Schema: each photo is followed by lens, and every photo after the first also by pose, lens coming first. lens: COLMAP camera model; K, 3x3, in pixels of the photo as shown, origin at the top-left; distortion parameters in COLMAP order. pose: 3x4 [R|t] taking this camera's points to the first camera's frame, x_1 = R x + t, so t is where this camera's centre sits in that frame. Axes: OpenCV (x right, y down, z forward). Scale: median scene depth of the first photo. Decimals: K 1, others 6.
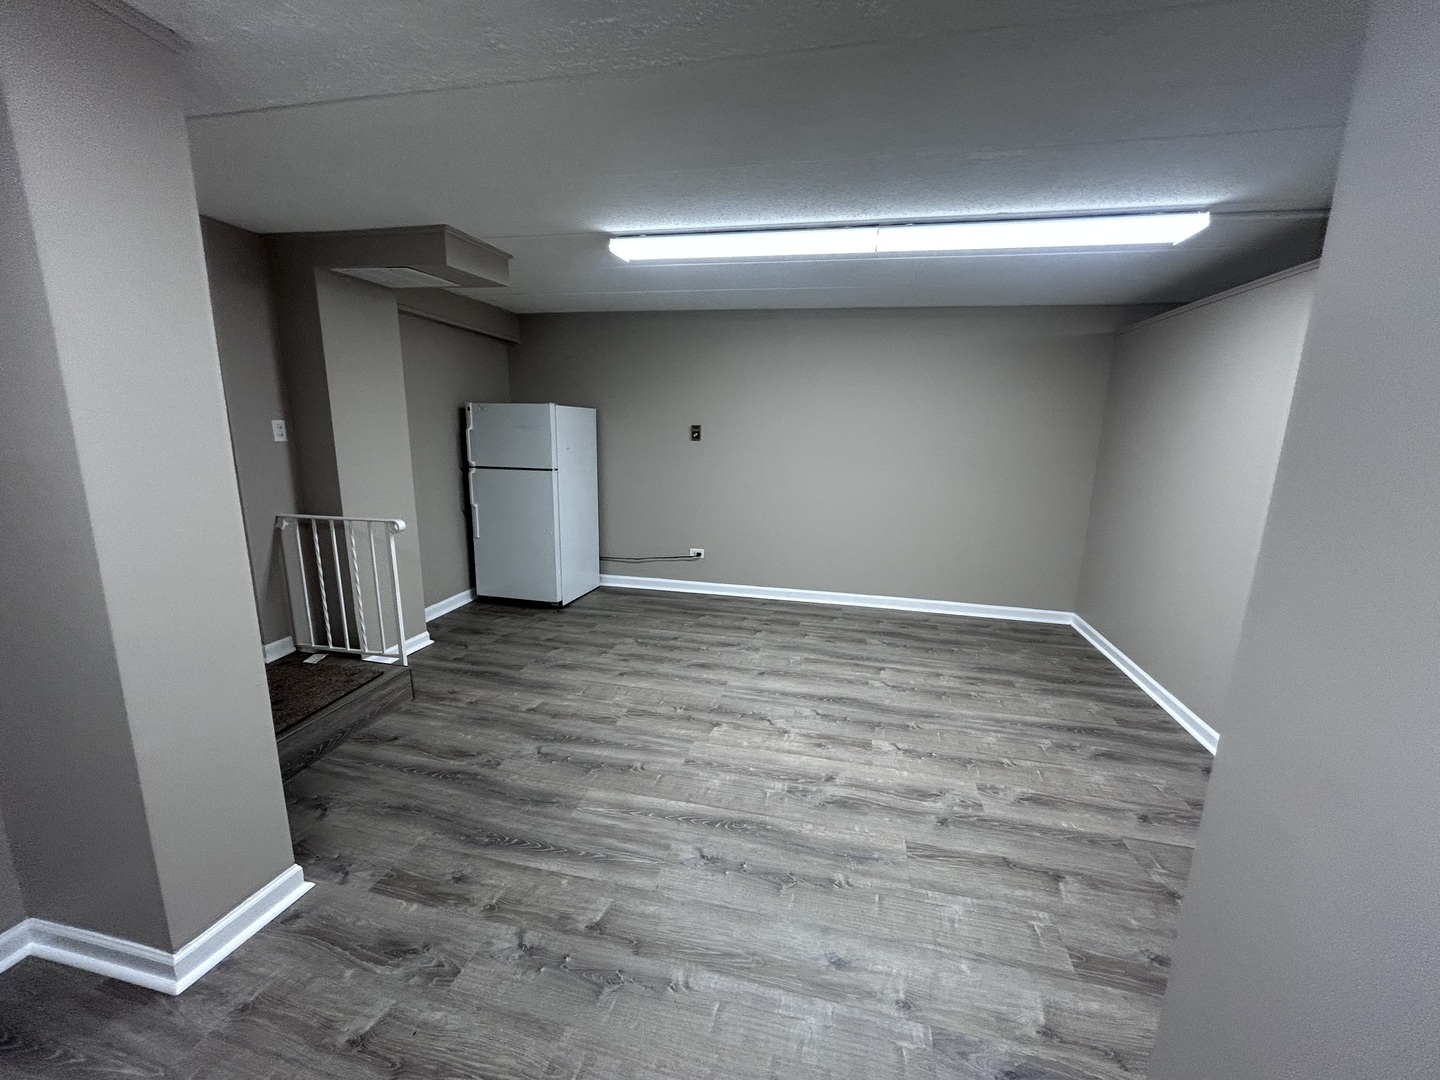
lens RADIAL K [[579.1, 0, 722.7], [0, 579.1, 543.8], [0, 0, 1]] dist [-0.002136, 0.000802]
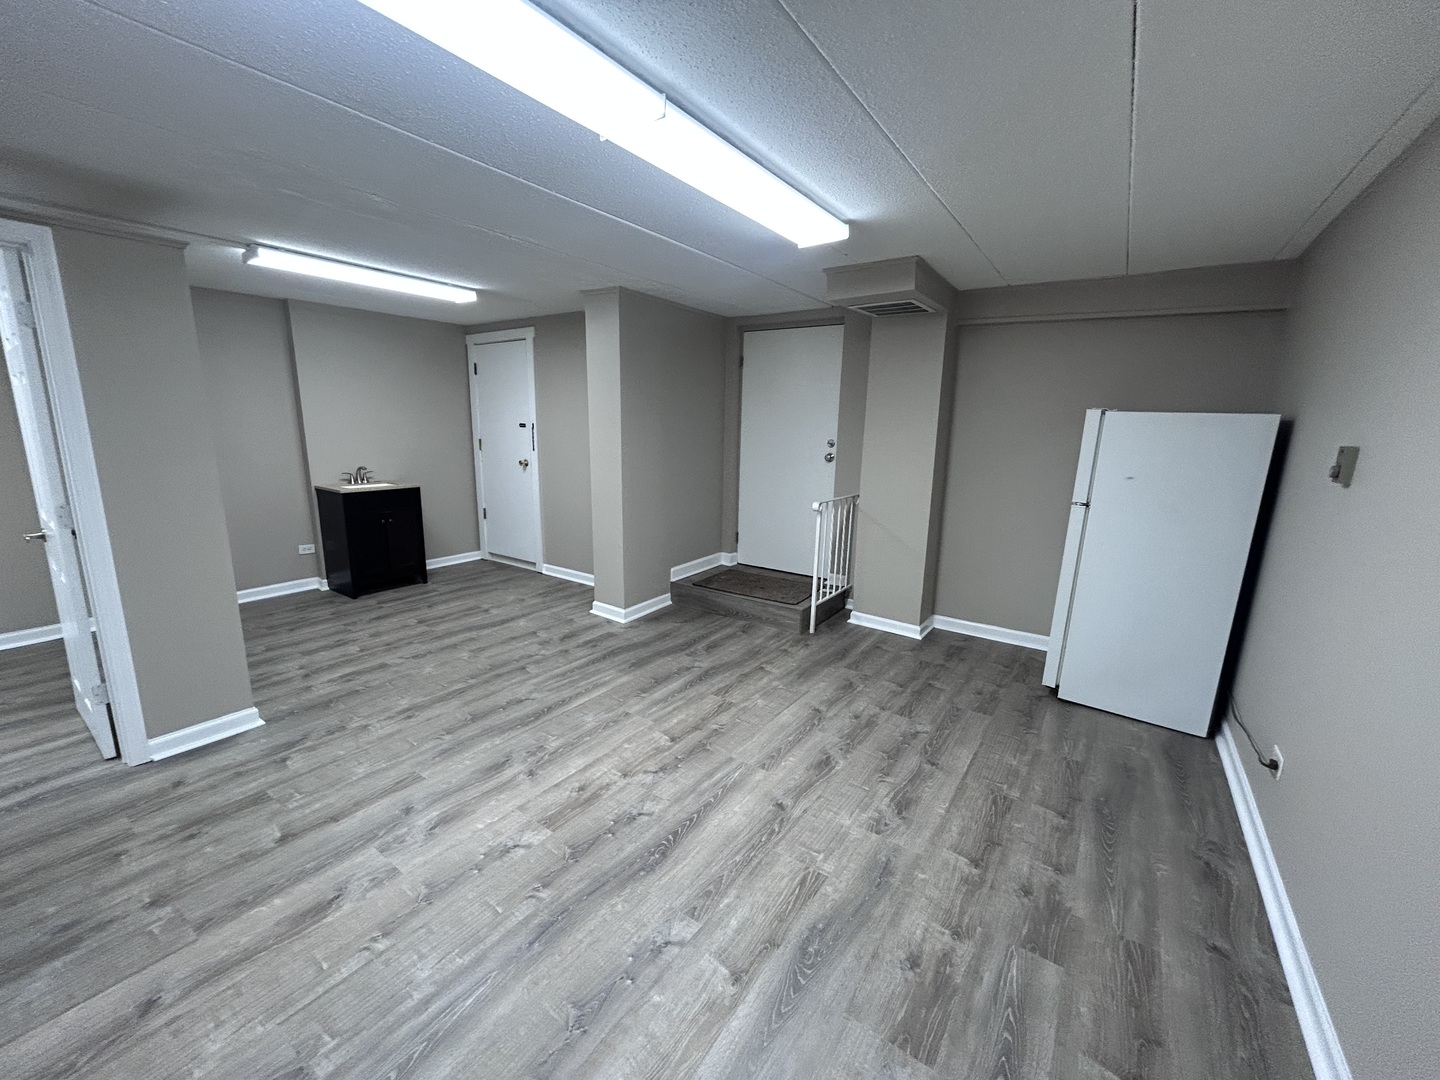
lens RADIAL K [[579.1, 0, 713.8], [0, 579.1, 538.5], [0, 0, 1]] dist [-0.002136, 0.000802]
pose [[-0.382034, 0.157582, -0.910614, 0.819980], [-0.220059, 0.941500, 0.255249, -0.269225], [0.897566, 0.297902, -0.325007, 1.340767]]
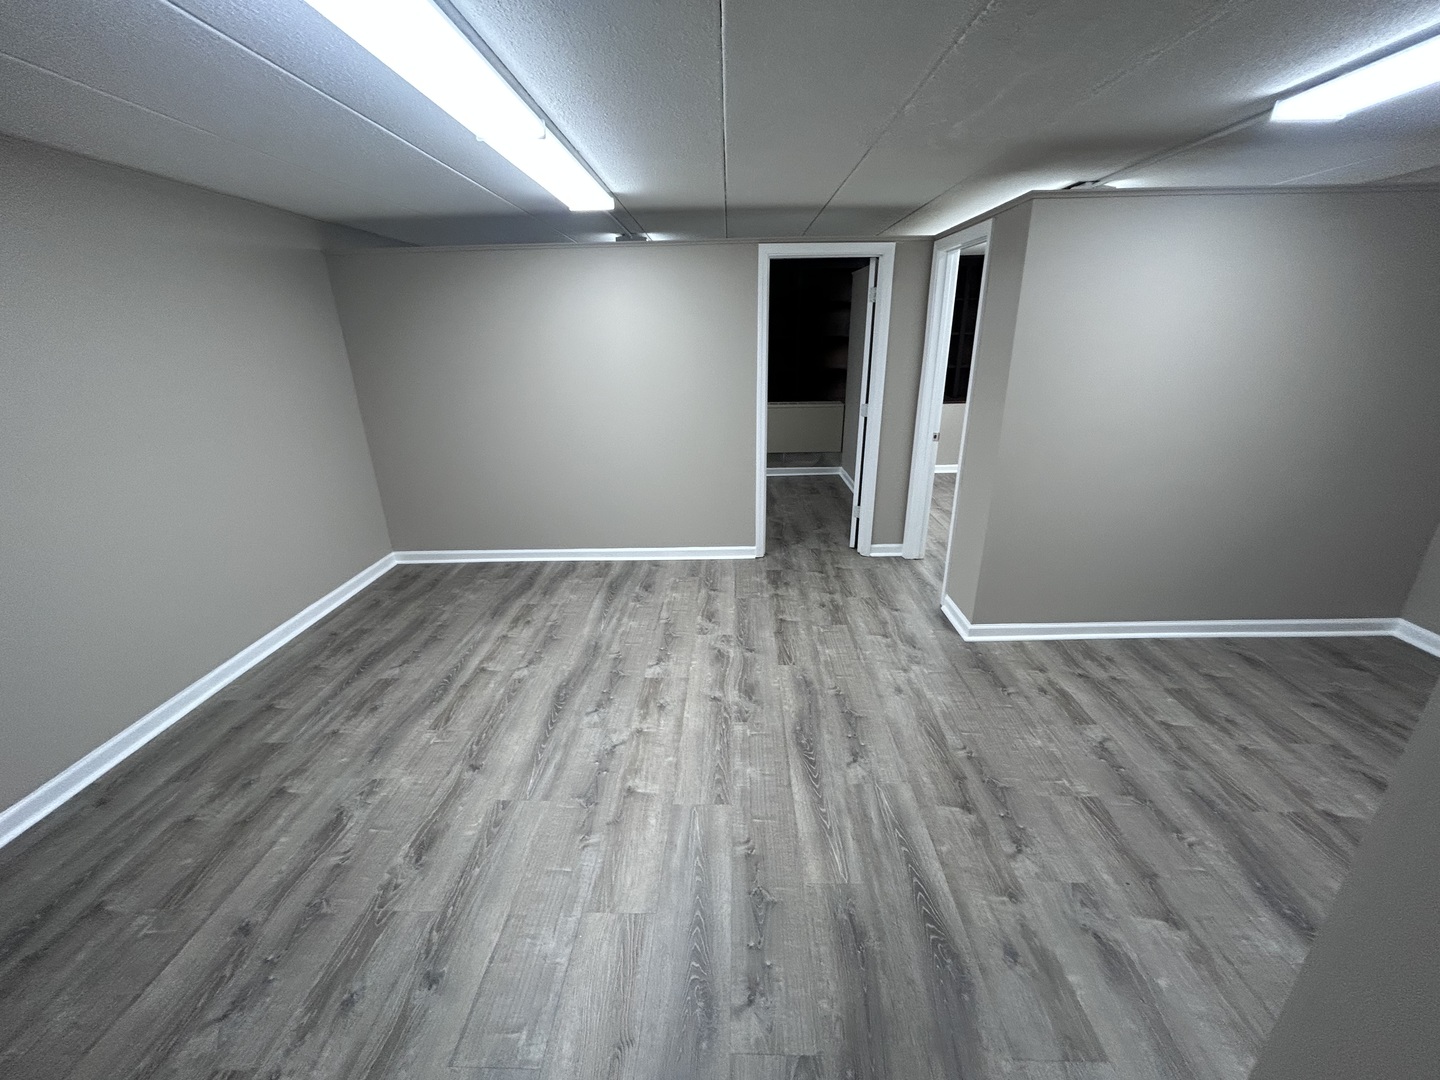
lens RADIAL K [[579.1, 0, 720.3], [0, 579.1, 540.8], [0, 0, 1]] dist [-0.002136, 0.000802]
pose [[-0.204112, -0.354803, 0.912389, -0.644442], [0.218742, 0.891915, 0.395776, -0.268034], [-0.954196, 0.280360, -0.104440, 0.922813]]
